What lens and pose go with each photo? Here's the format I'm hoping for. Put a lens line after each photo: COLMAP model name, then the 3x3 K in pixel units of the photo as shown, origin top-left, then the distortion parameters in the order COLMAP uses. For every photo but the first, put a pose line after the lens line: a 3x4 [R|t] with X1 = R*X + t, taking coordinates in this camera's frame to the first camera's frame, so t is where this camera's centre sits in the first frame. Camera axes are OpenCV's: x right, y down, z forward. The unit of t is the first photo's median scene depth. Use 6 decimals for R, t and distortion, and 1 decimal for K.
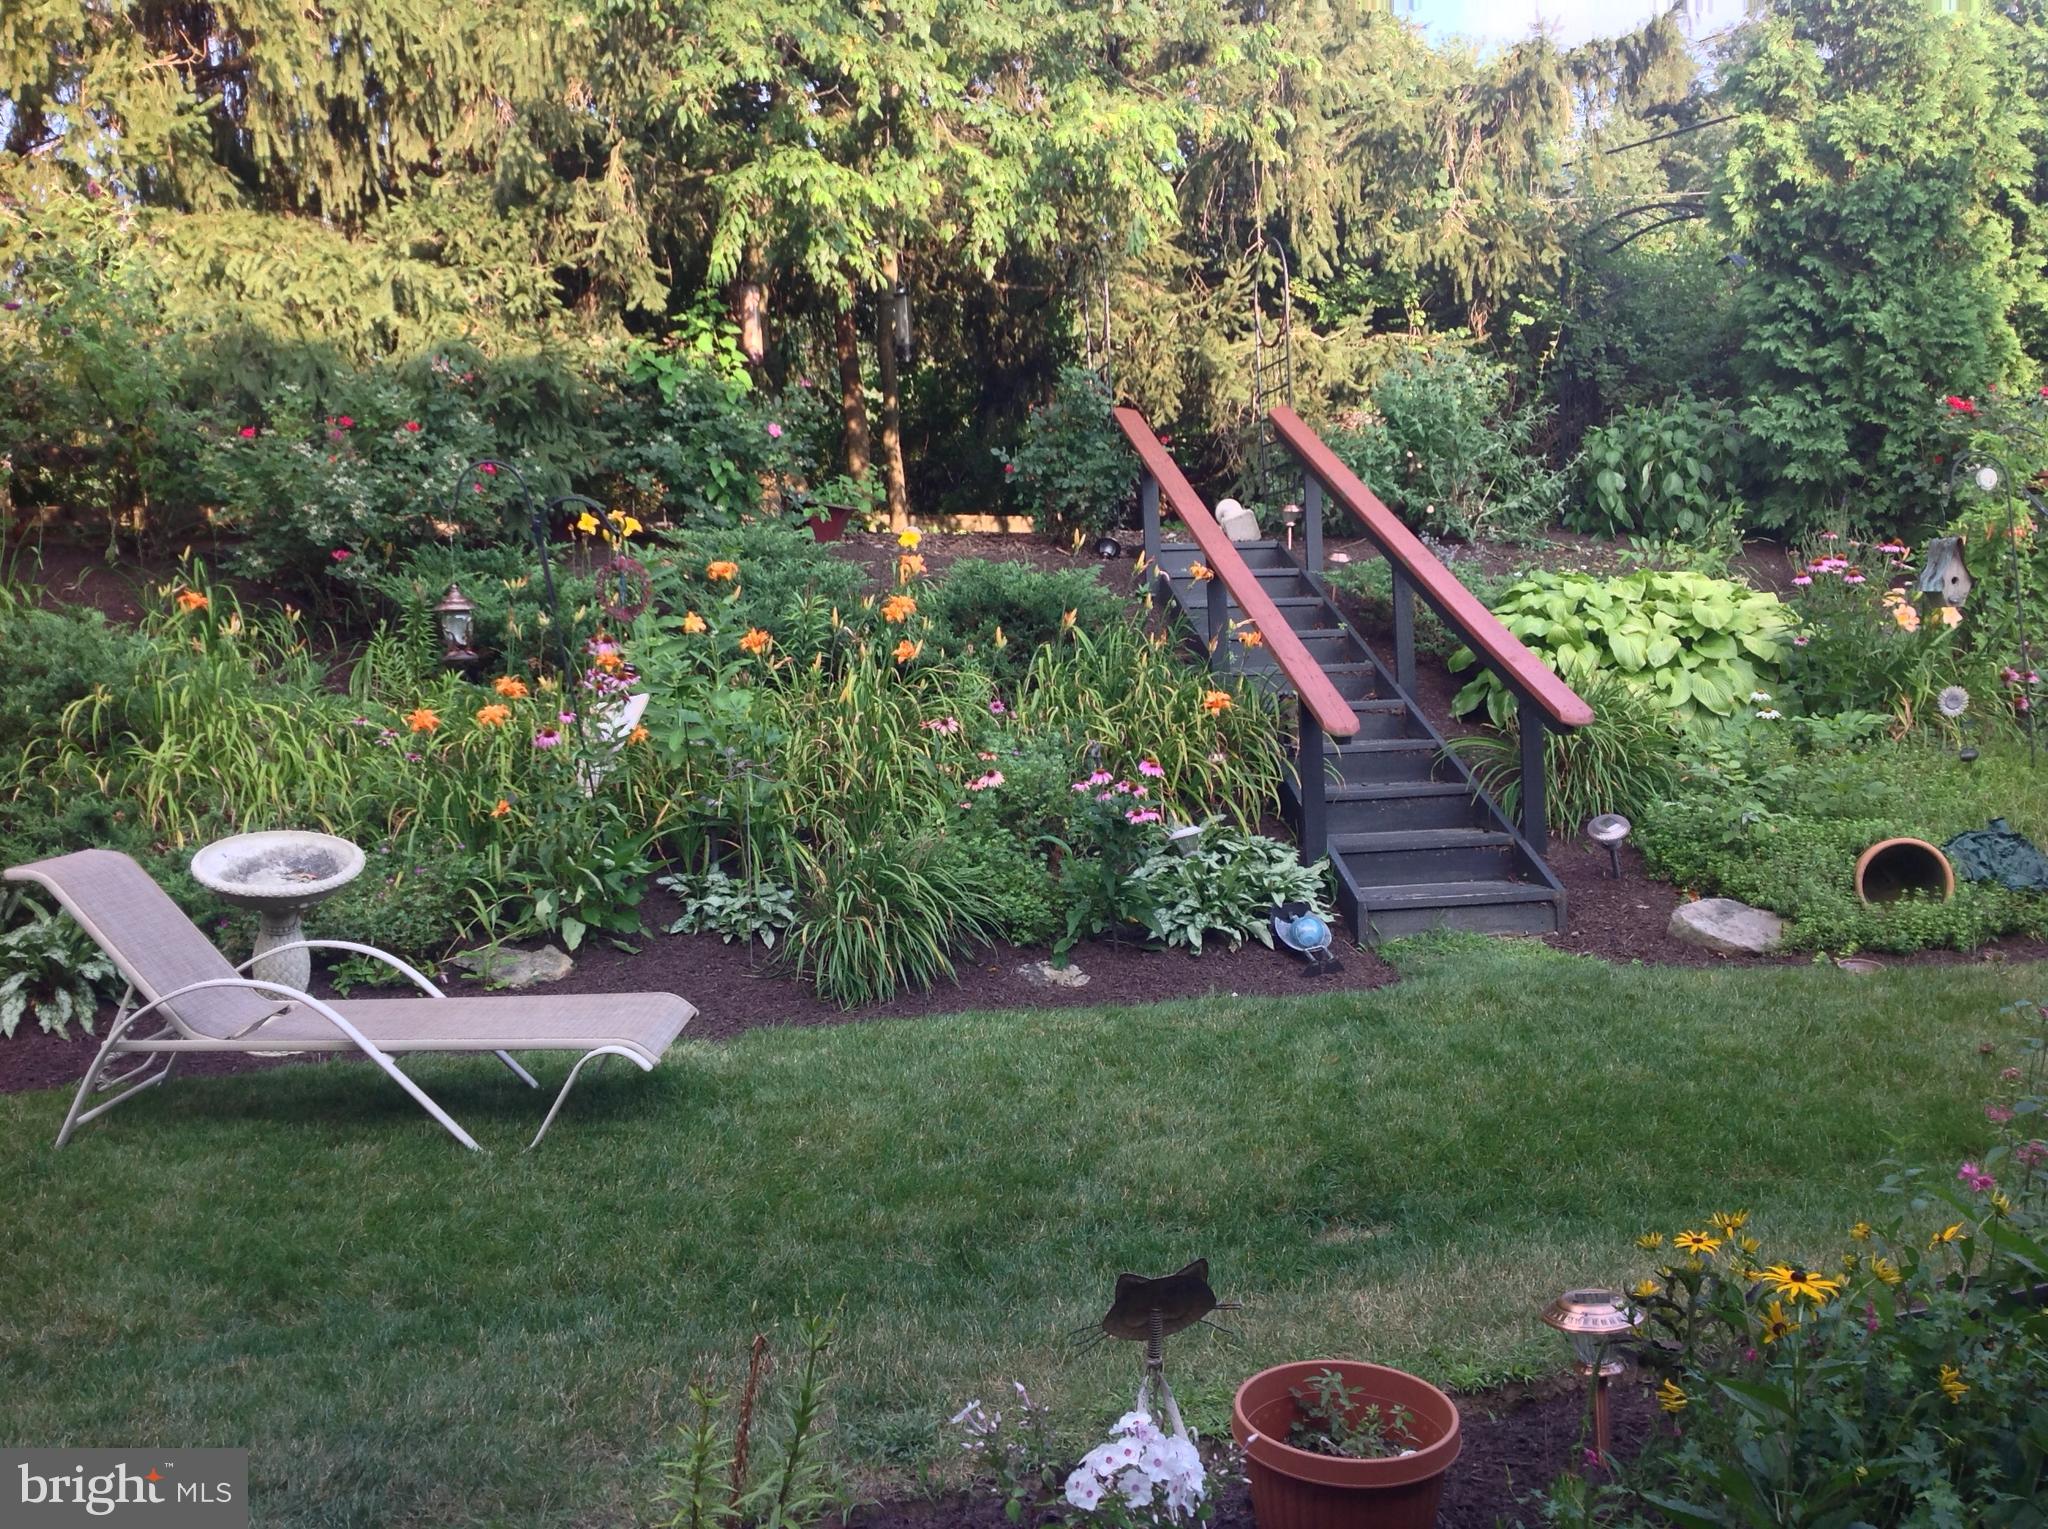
lens RADIAL K [[2025.6, 0, 1024.0], [0, 2025.6, 764.5], [0, 0, 1]] dist [0.231680, -0.566011]
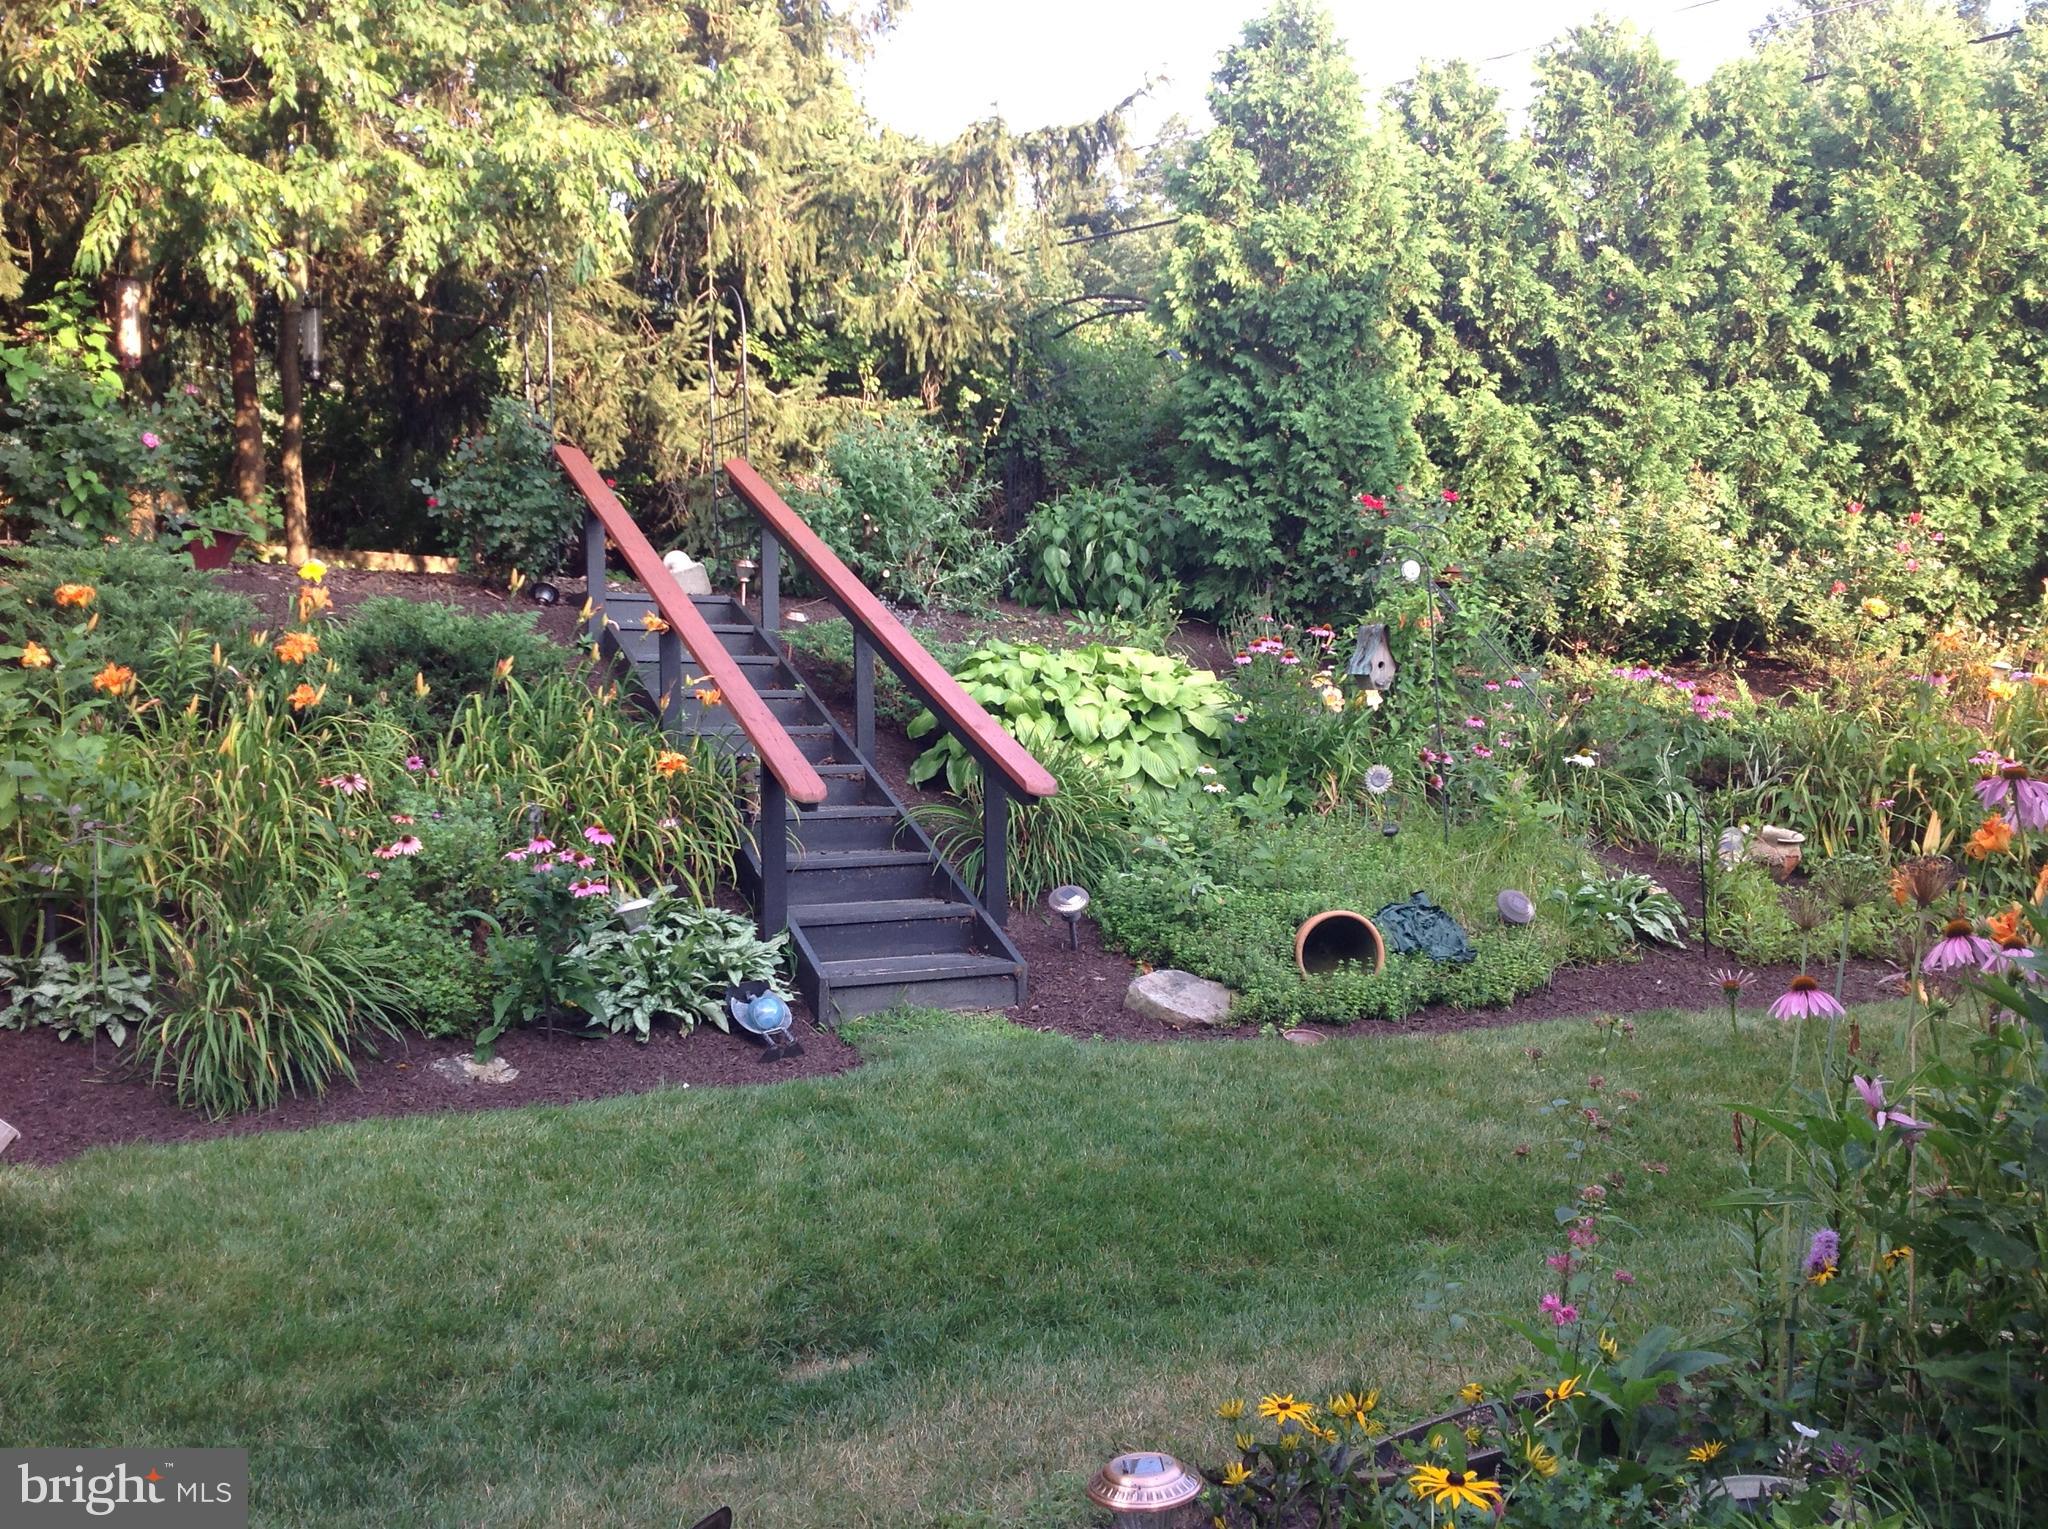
lens RADIAL K [[2013.2, 0, 1096.3], [0, 2013.2, 724.5], [0, 0, 1]] dist [0.151390, -0.328279]
pose [[0.950611, 0.028957, 0.309031, -0.006595], [-0.013406, 0.998540, -0.052326, -0.002693], [-0.310095, 0.045599, 0.949611, 0.066506]]
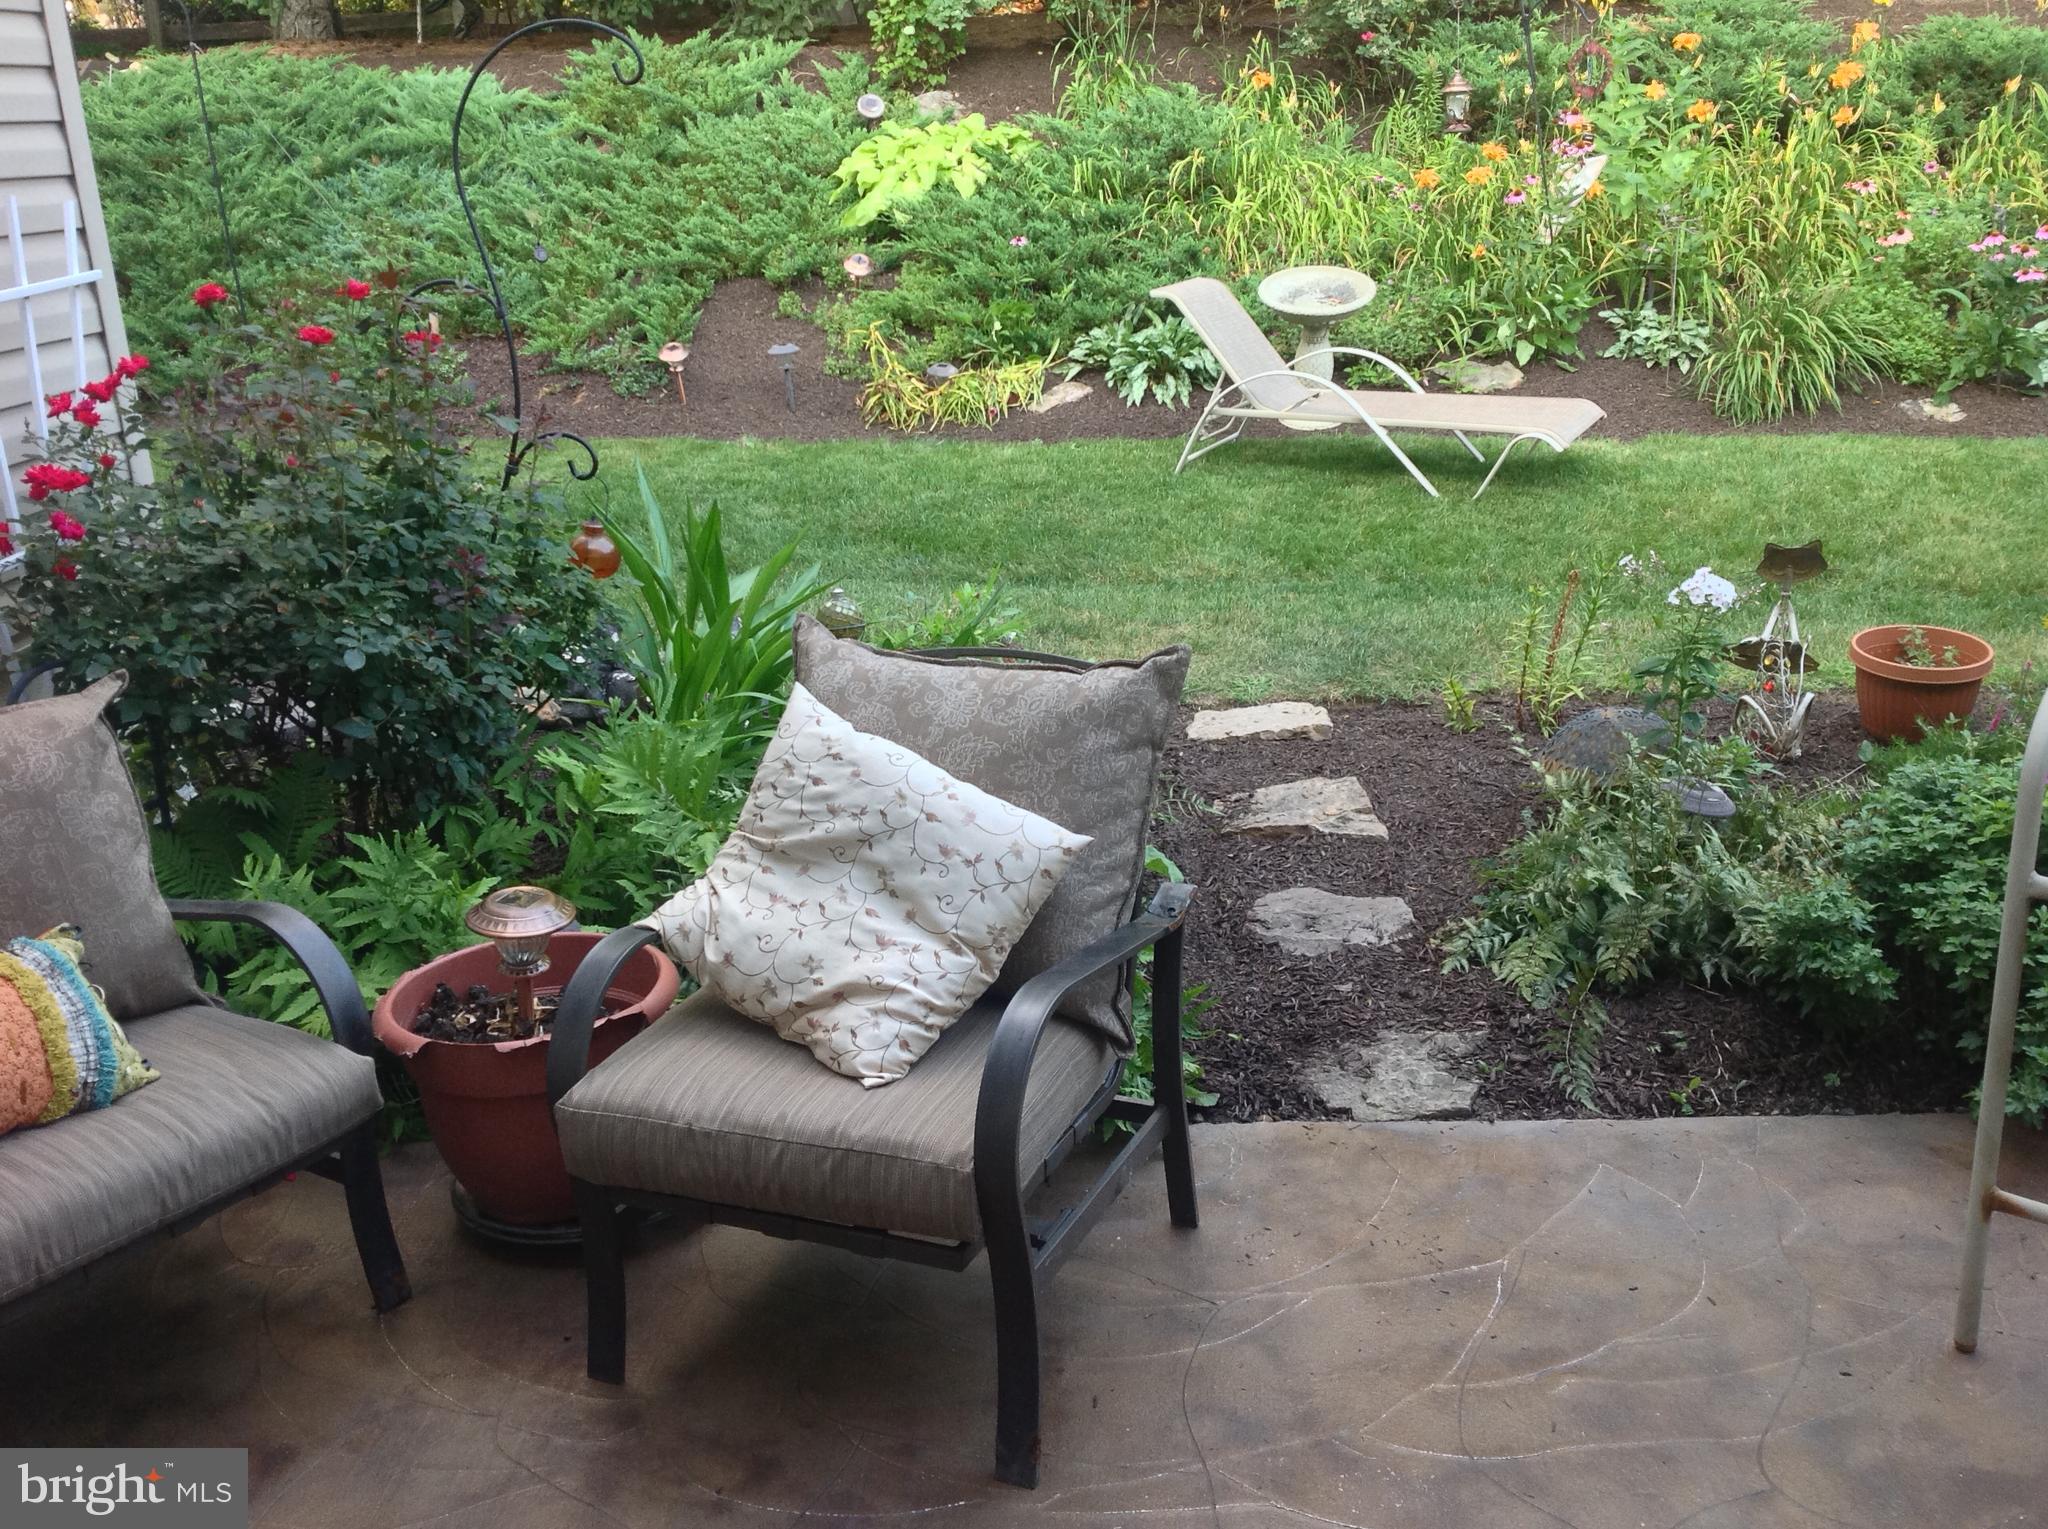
lens RADIAL K [[2068.8, 0, 939.8], [0, 2068.8, 767.2], [0, 0, 1]] dist [0.116560, -0.310302]
pose [[0.874445, 0.141057, -0.464165, 0.094131], [-0.010226, 0.961941, 0.273064, -0.019862], [0.485017, -0.234033, 0.842607, -0.313060]]
